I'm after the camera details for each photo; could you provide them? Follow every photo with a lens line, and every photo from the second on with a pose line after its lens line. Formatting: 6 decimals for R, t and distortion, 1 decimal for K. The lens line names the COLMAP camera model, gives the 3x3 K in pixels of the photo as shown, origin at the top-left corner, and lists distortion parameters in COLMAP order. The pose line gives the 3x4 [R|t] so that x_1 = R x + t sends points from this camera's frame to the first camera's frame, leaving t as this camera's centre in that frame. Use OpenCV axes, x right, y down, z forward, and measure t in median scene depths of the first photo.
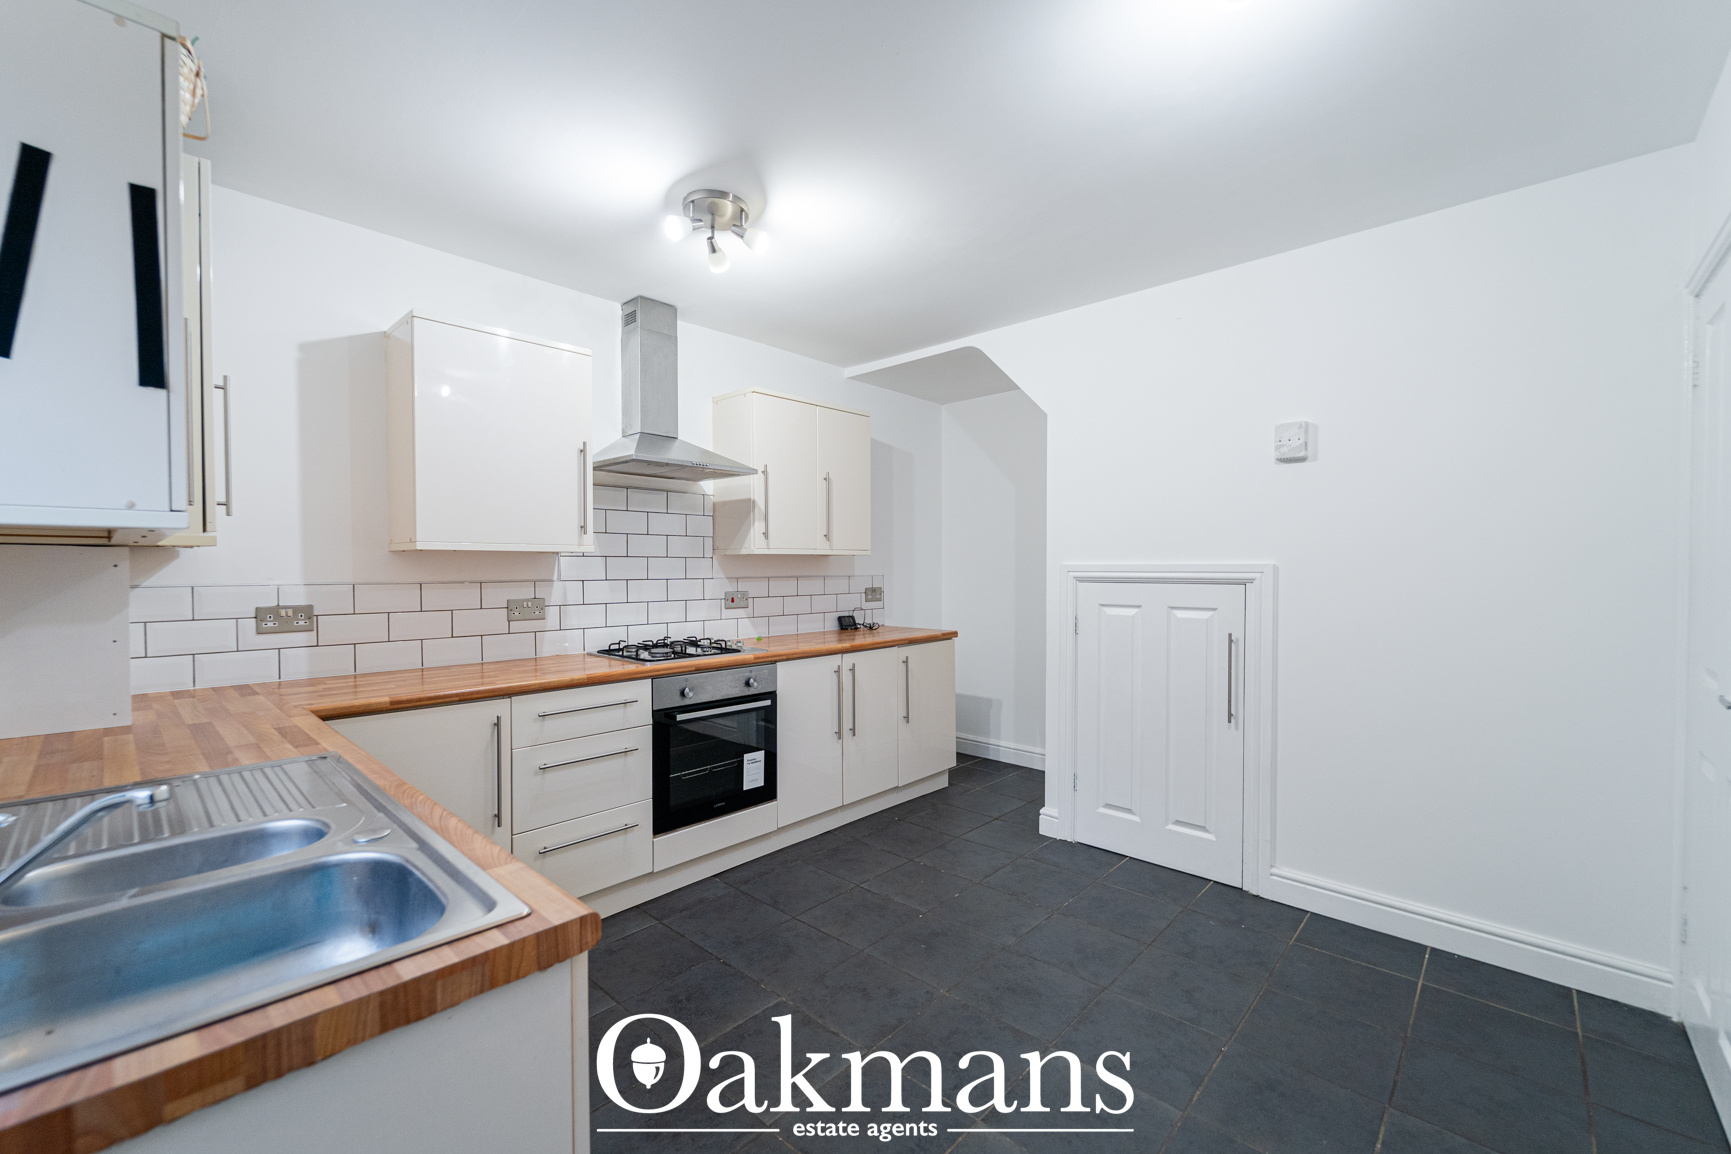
lens RADIAL K [[714.3, 0, 866.1], [0, 714.3, 578.5], [0, 0, 1]] dist [0.017243, 0.000320]
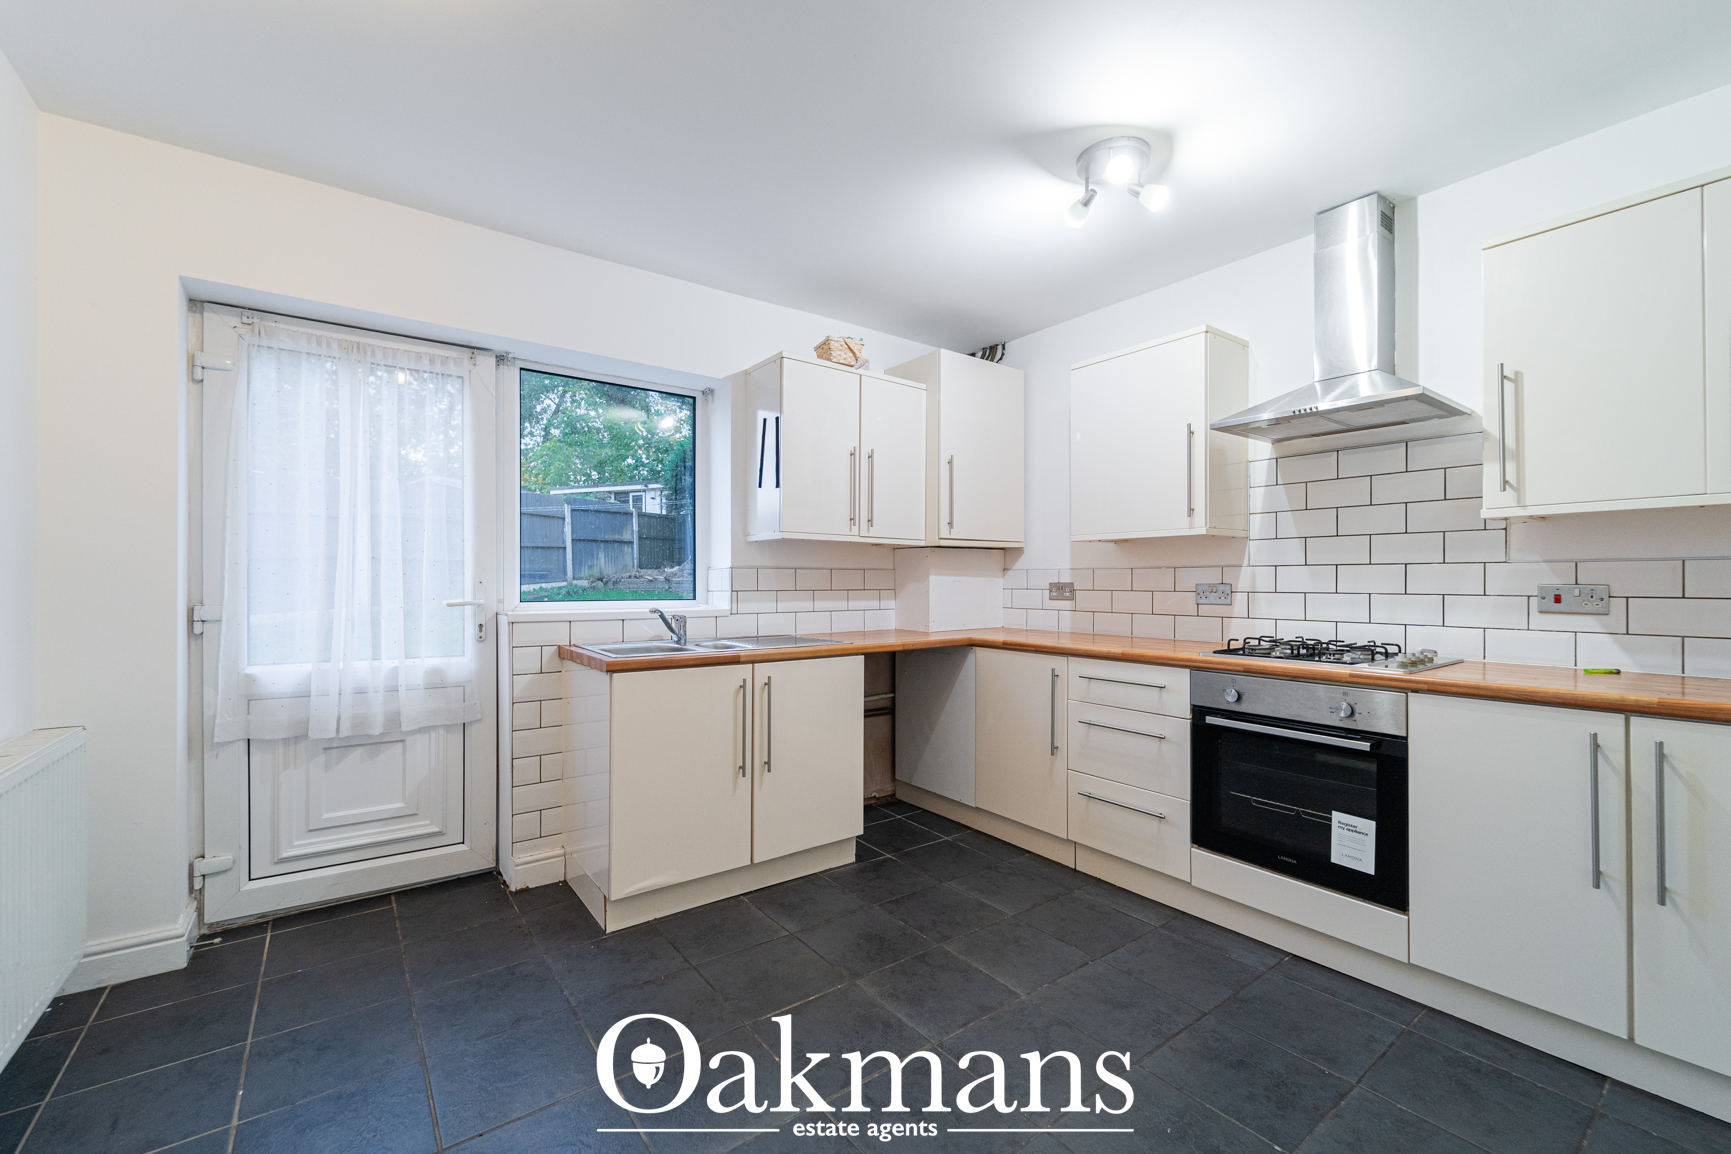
lens RADIAL K [[714.3, 0, 865.9], [0, 714.3, 575.4], [0, 0, 1]] dist [0.017243, 0.000320]
pose [[-0.179369, -0.006060, -0.983763, 0.626238], [-0.015575, 0.999873, -0.003320, 0.027825], [0.983659, 0.014727, -0.179440, 0.703770]]
